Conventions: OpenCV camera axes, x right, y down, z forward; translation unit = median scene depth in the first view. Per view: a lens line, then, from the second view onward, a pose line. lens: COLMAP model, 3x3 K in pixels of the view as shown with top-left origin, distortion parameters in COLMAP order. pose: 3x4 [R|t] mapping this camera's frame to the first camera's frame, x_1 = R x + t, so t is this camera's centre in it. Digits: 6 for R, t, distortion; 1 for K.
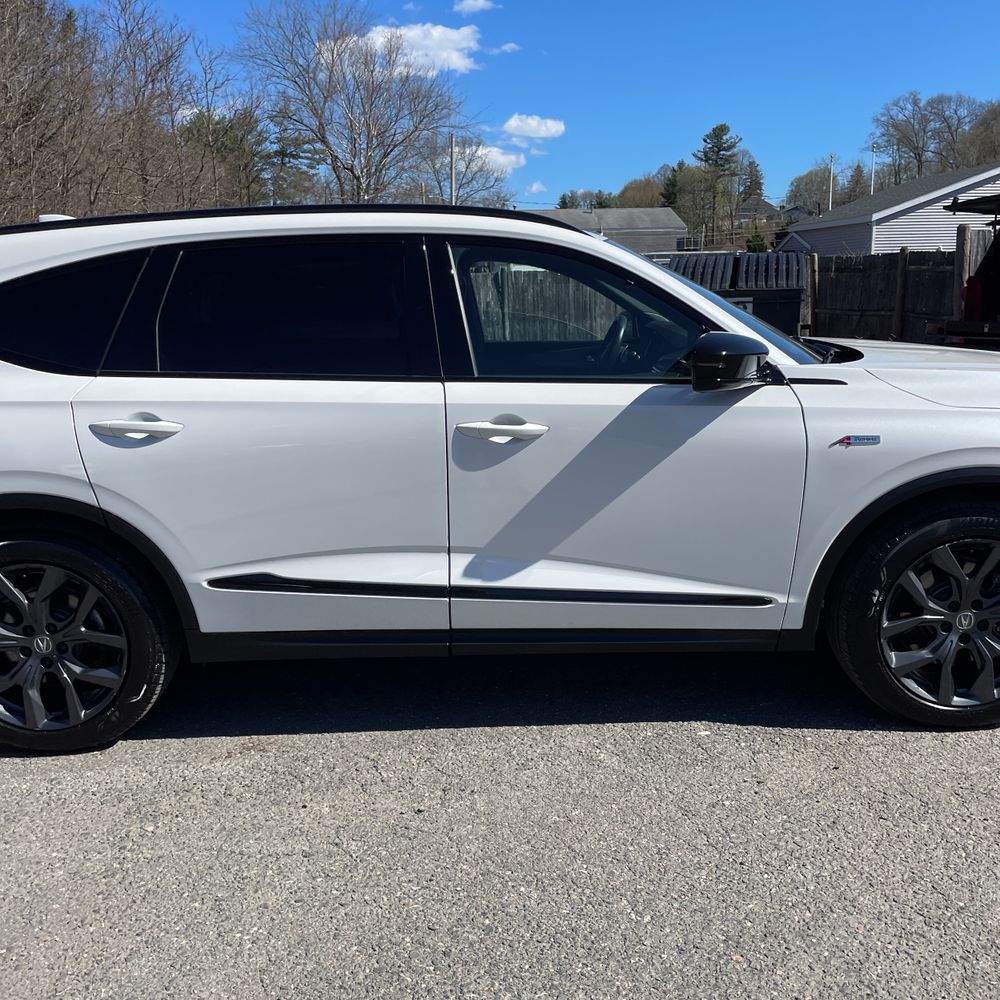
lens RADIAL K [[999.5, 0, 503.6], [0, 999.5, 503.8], [0, 0, 1]] dist [0.085510, -0.112826]
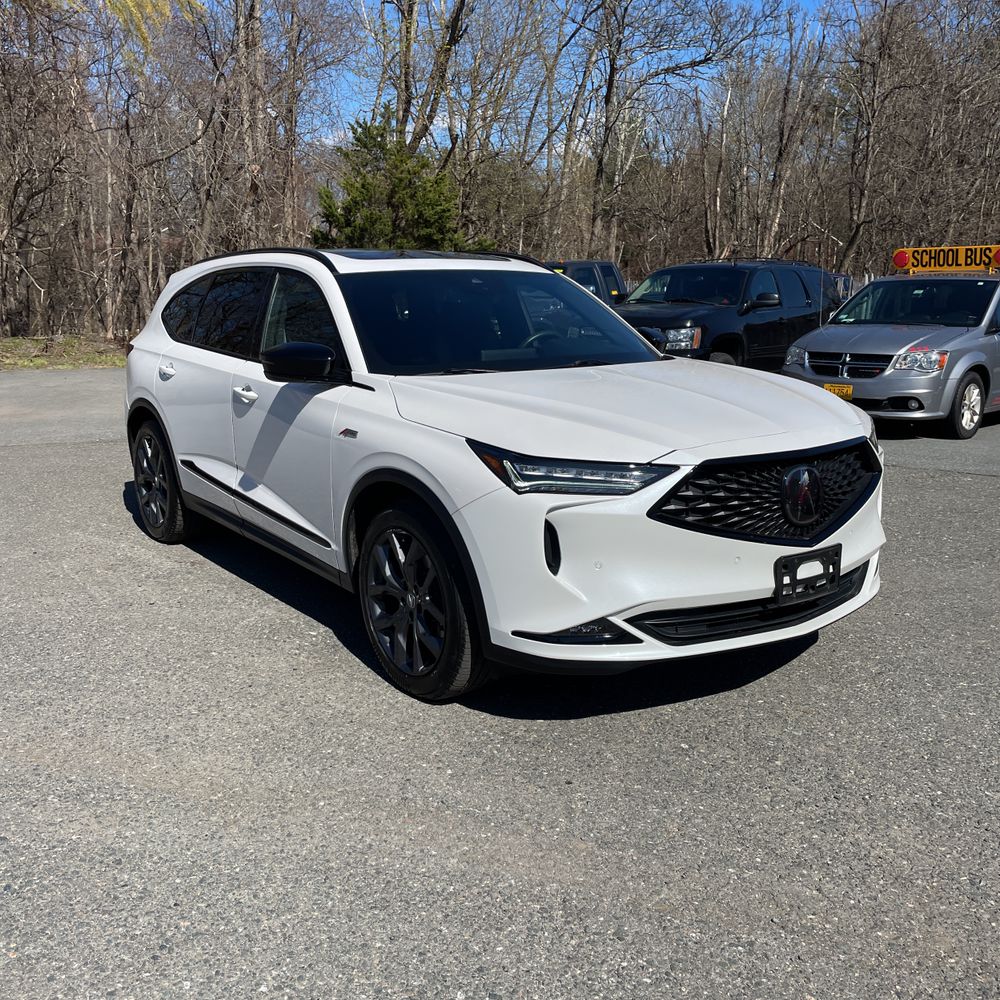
lens RADIAL K [[987.6, 0, 492.4], [0, 987.6, 488.4], [0, 0, 1]] dist [0.099401, -0.106420]
pose [[0.590474, 0.186658, -0.785174, 1.398733], [-0.191079, 0.977559, 0.088697, -0.134341], [0.784110, 0.097657, 0.612890, 0.352608]]
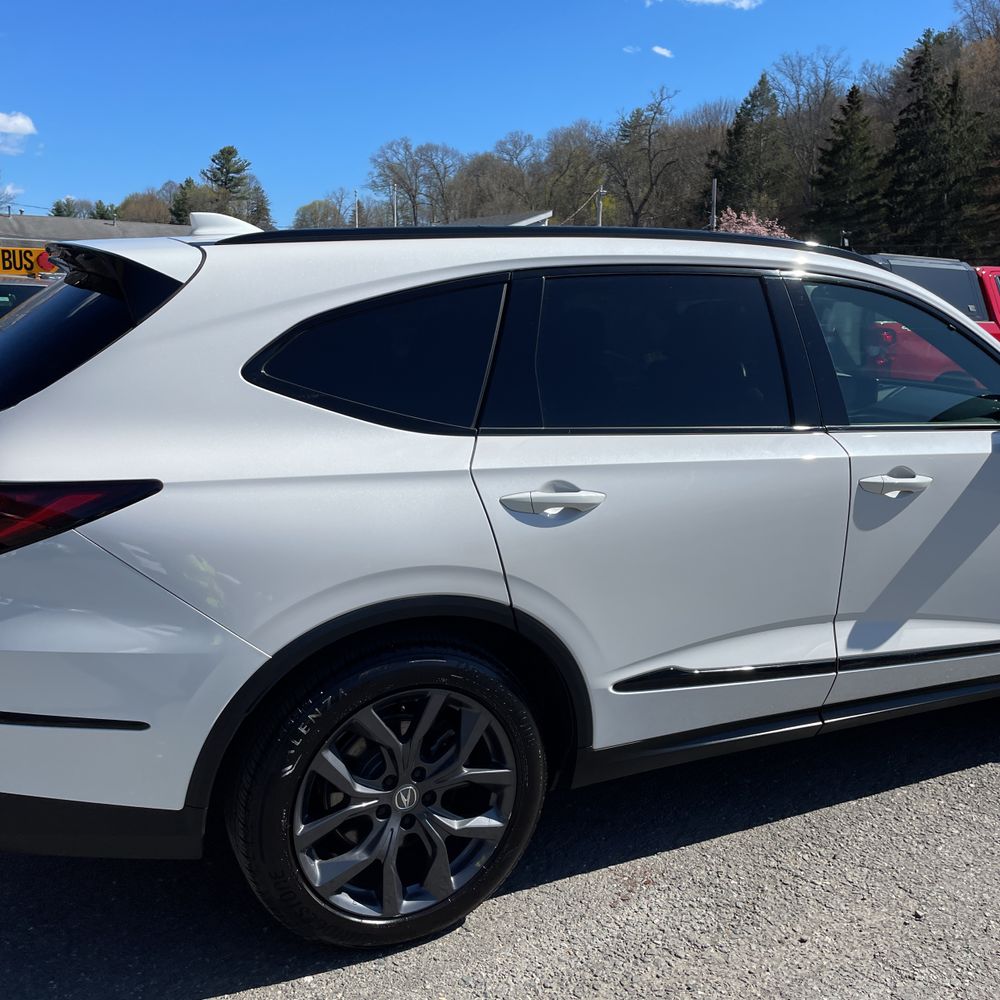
lens RADIAL K [[1001.6, 0, 489.7], [0, 1001.6, 499.8], [0, 0, 1]] dist [0.088097, -0.110827]
pose [[0.899920, -0.045921, 0.433630, -0.713167], [0.057240, 0.998275, -0.013073, -0.065389], [-0.432282, 0.036585, 0.900996, 0.304668]]
